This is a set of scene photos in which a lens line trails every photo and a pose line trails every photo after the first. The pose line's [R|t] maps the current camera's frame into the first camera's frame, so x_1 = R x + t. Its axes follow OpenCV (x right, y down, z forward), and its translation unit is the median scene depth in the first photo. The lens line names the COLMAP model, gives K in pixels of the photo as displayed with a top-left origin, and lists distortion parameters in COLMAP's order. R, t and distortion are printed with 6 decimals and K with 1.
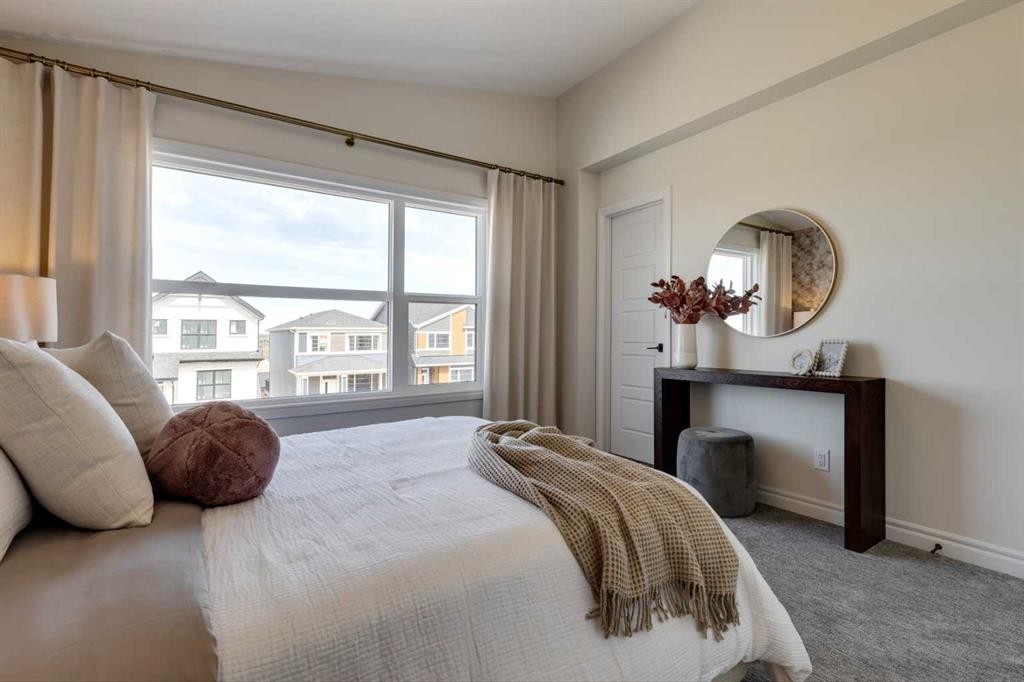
lens RADIAL K [[474.4, 0, 511.6], [0, 474.4, 335.6], [0, 0, 1]] dist [0.000970, 0.000252]
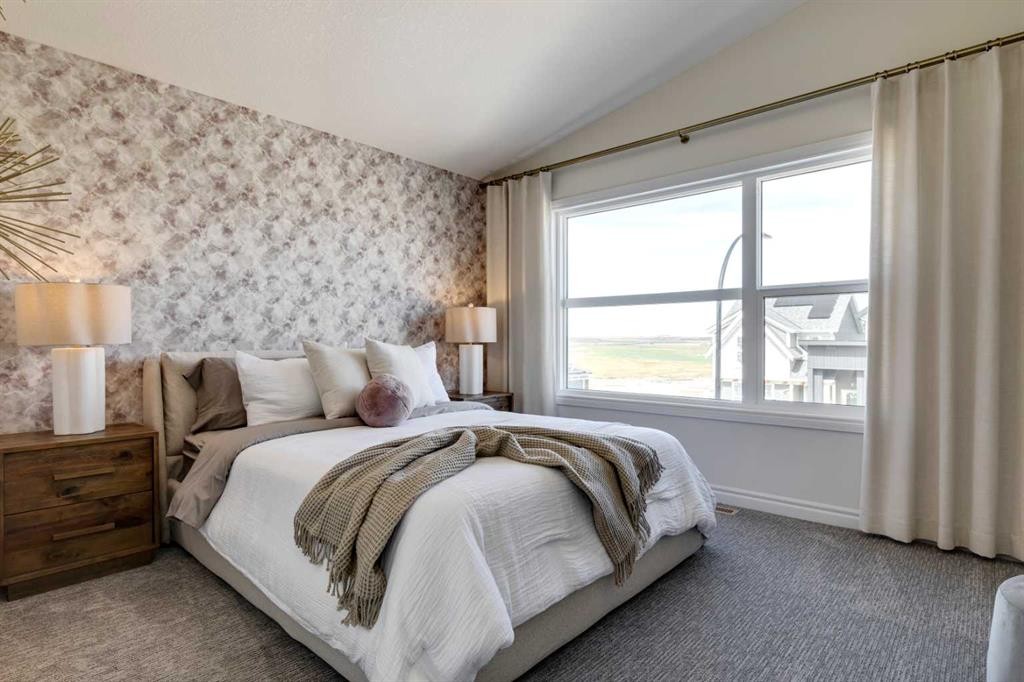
lens RADIAL K [[525.1, 0, 512.2], [0, 525.1, 343.9], [0, 0, 1]] dist [-0.006639, -0.000792]
pose [[0.242920, 0.003936, -0.970038, 0.563609], [0.001662, 0.999989, 0.004473, 0.004463], [0.970045, -0.002699, 0.242910, 0.365051]]
